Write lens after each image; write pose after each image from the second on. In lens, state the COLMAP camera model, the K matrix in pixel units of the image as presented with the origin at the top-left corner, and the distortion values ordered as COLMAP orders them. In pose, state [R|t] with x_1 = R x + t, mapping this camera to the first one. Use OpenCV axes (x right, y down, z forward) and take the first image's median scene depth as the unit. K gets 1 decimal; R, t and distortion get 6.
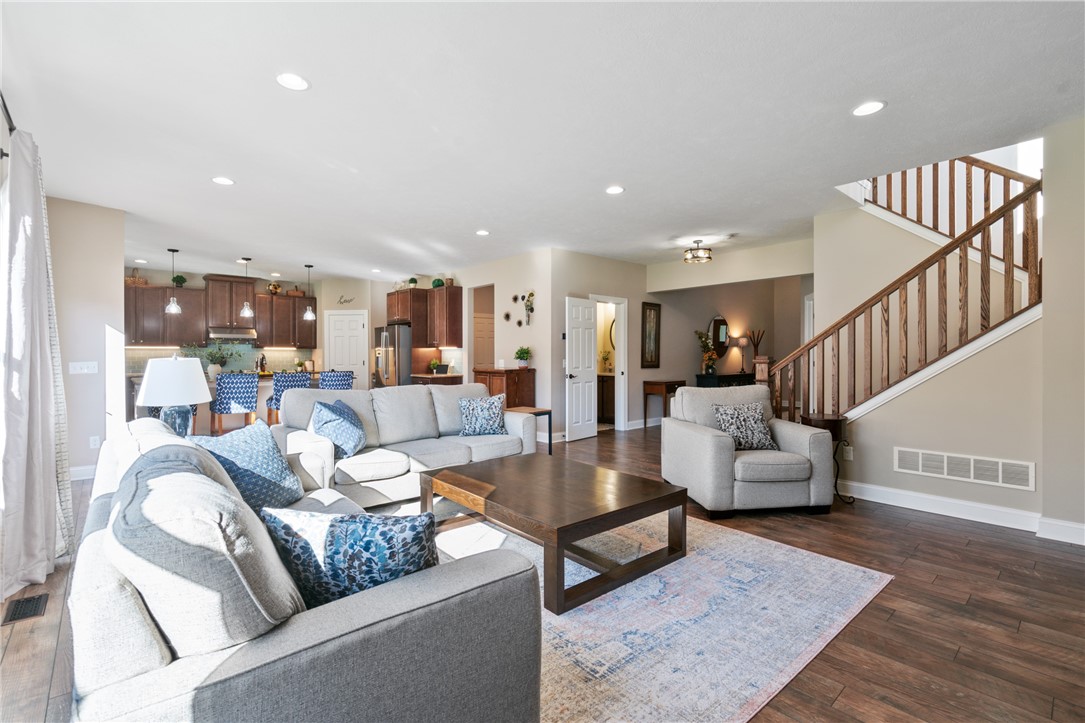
lens RADIAL K [[494.2, 0, 534.9], [0, 494.2, 359.7], [0, 0, 1]] dist [-0.002206, -0.000115]
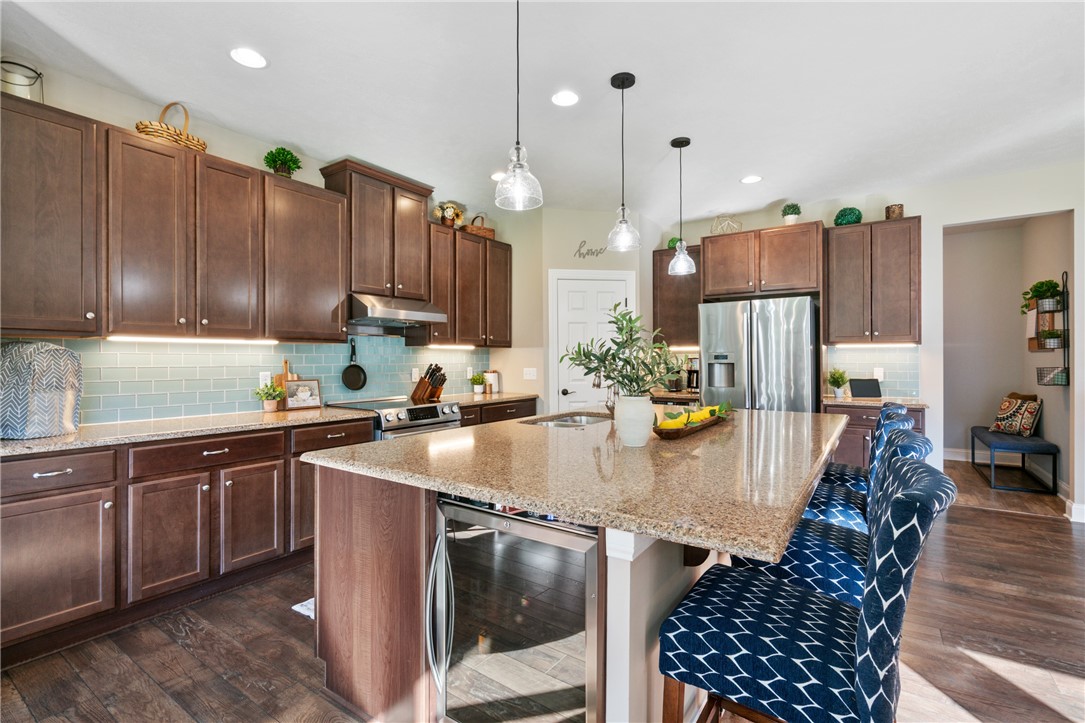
lens RADIAL K [[494.2, 0, 546.5], [0, 494.2, 357.9], [0, 0, 1]] dist [-0.002206, -0.000115]
pose [[0.964865, -0.009754, 0.262567, -0.559800], [0.010370, 0.999946, -0.000960, -0.011543], [-0.262543, 0.003649, 0.964913, 0.530426]]
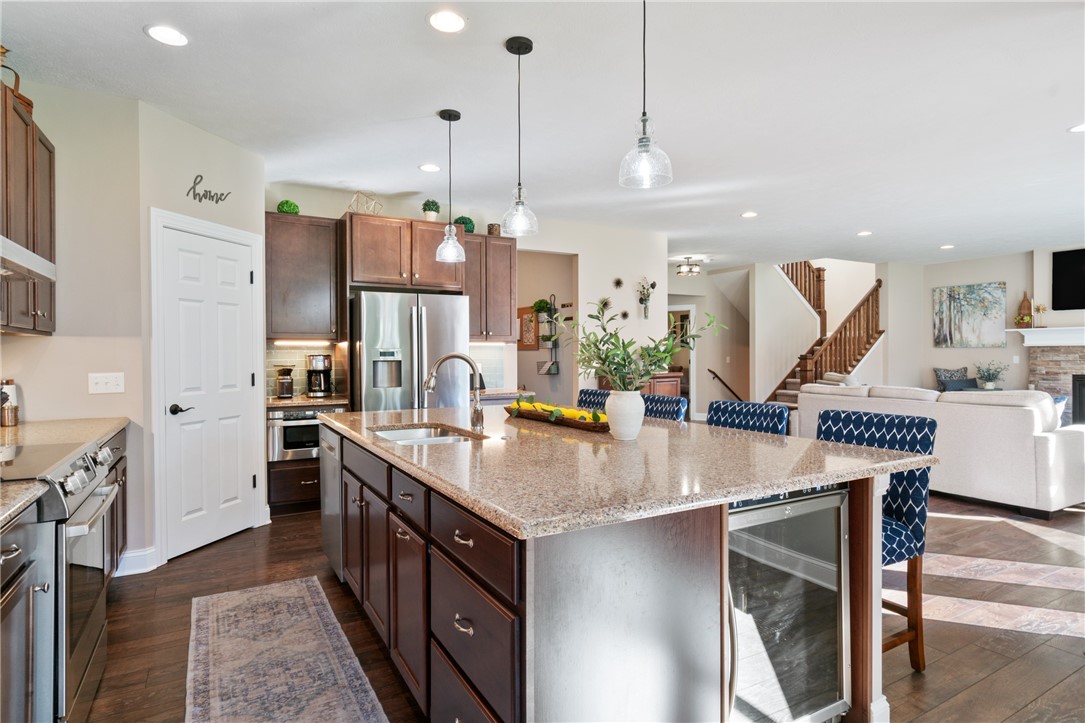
lens RADIAL K [[567.8, 0, 539.7], [0, 567.8, 356.7], [0, 0, 1]] dist [-0.006392, -0.000534]
pose [[0.183981, -0.012496, 0.982850, -0.717972], [0.007051, 0.999910, 0.011393, -0.013007], [-0.982905, 0.004834, 0.184052, 0.714617]]
